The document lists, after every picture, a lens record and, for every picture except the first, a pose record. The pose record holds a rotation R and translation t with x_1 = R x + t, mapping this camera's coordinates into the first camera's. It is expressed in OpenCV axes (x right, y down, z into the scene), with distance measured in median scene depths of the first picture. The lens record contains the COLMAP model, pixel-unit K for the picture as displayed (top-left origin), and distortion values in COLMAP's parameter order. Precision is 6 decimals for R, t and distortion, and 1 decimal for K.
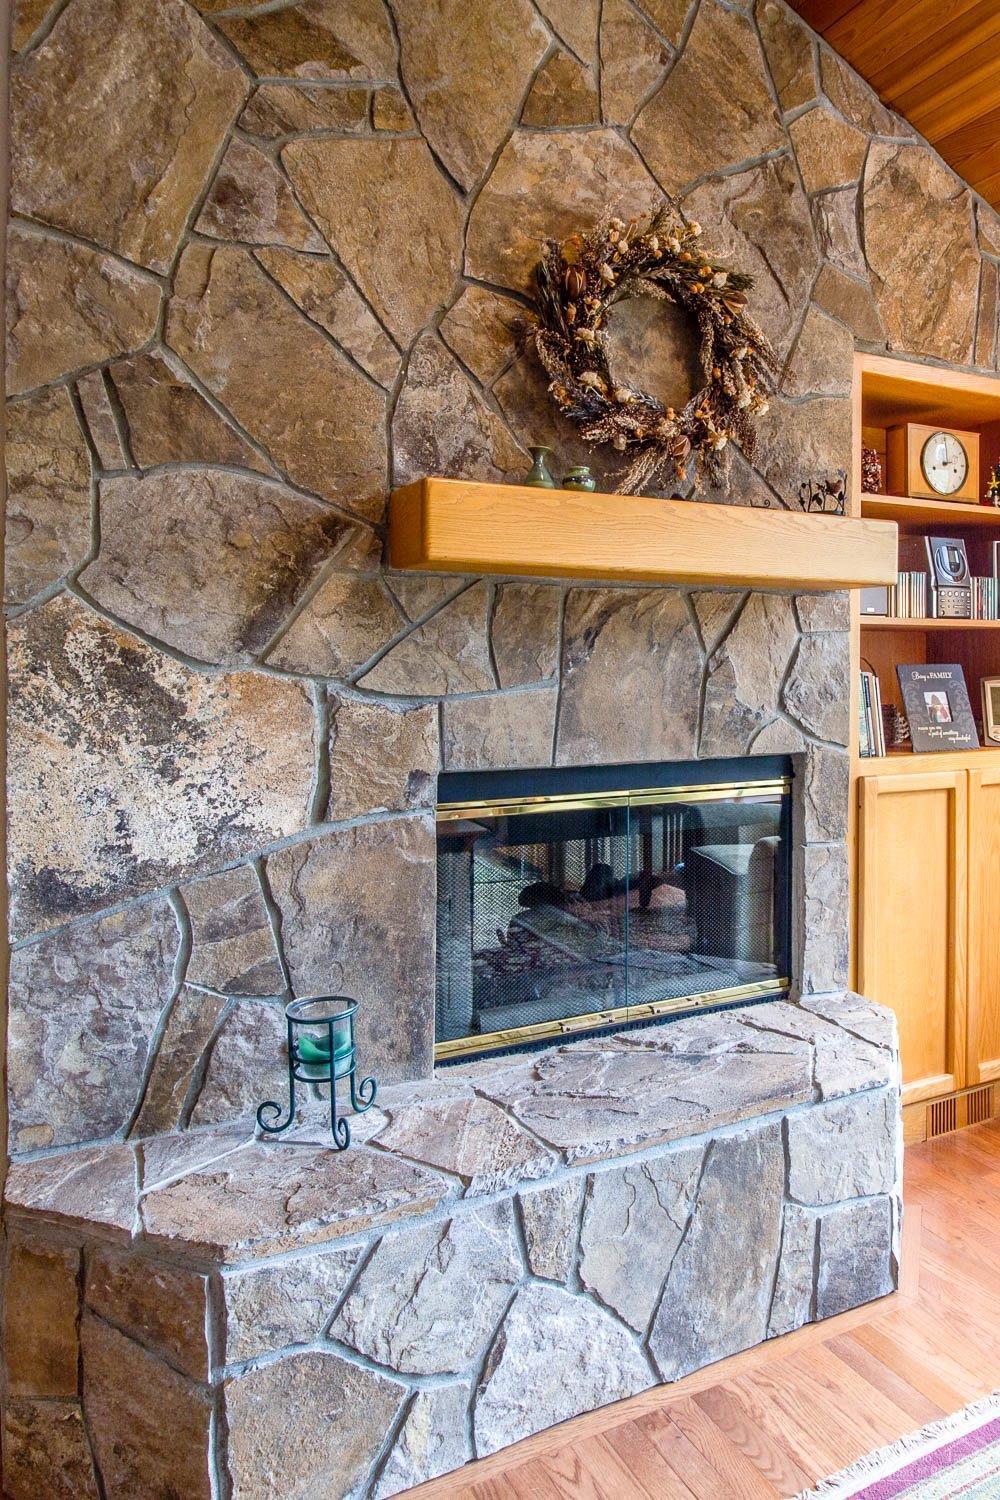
lens RADIAL K [[709.7, 0, 504.4], [0, 709.7, 669.1], [0, 0, 1]] dist [-0.004167, -0.001571]
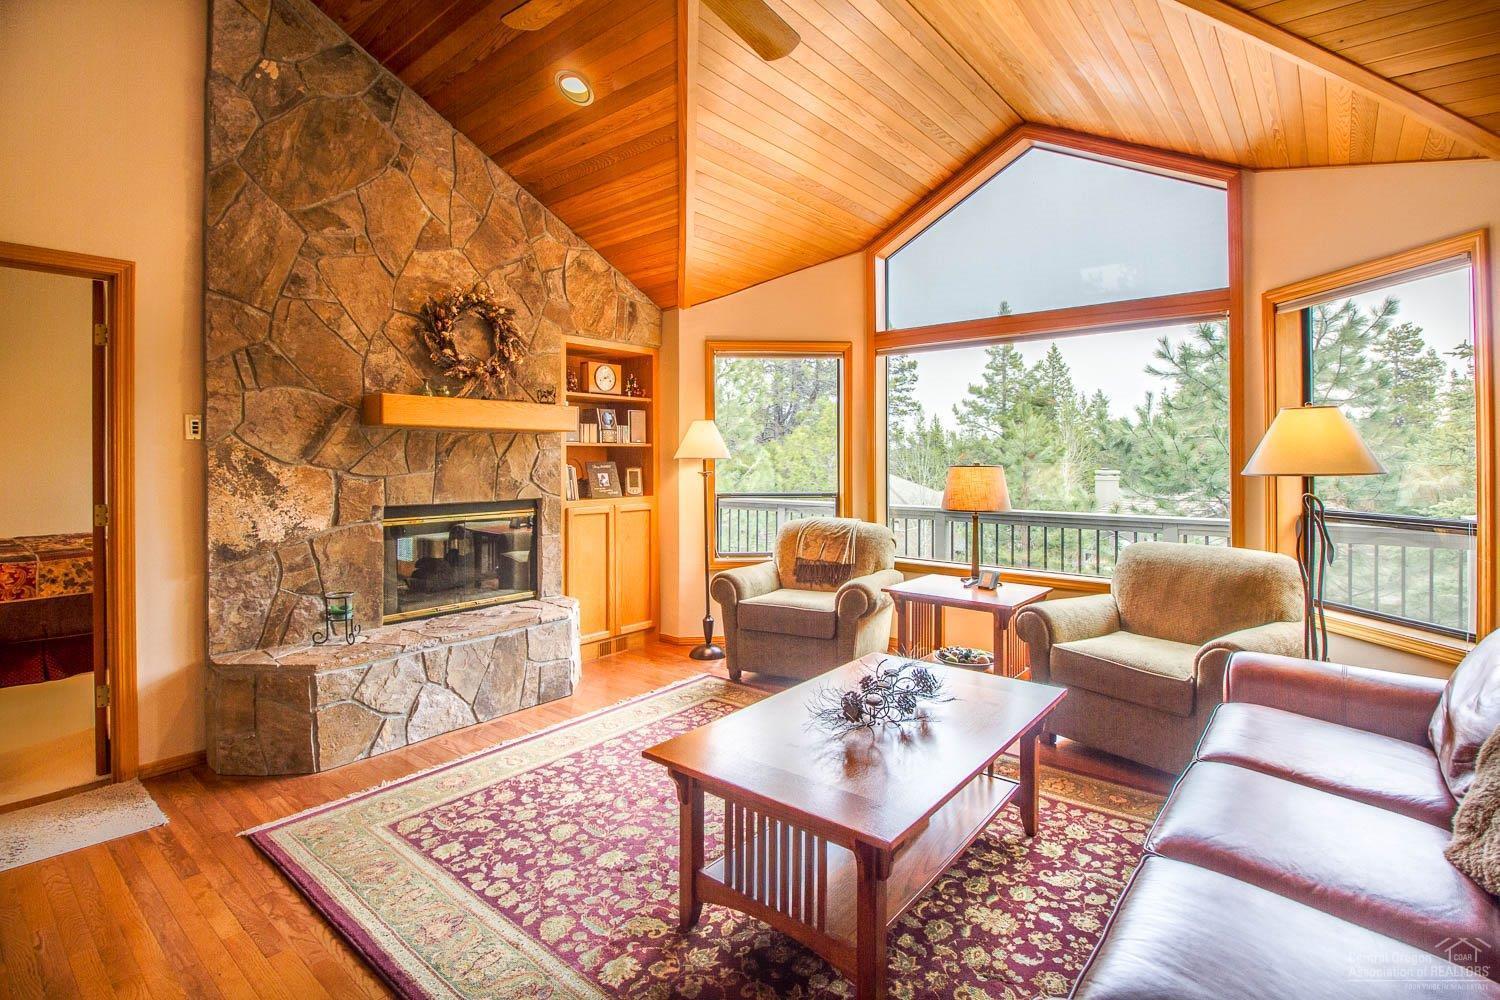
lens RADIAL K [[709.7, 0, 741.9], [0, 709.7, 467.6], [0, 0, 1]] dist [-0.004167, -0.001571]
pose [[0.866666, -0.008094, 0.498823, -0.253913], [0.006310, 0.999966, 0.005263, 0.003631], [-0.498849, -0.001413, 0.866688, -1.868488]]
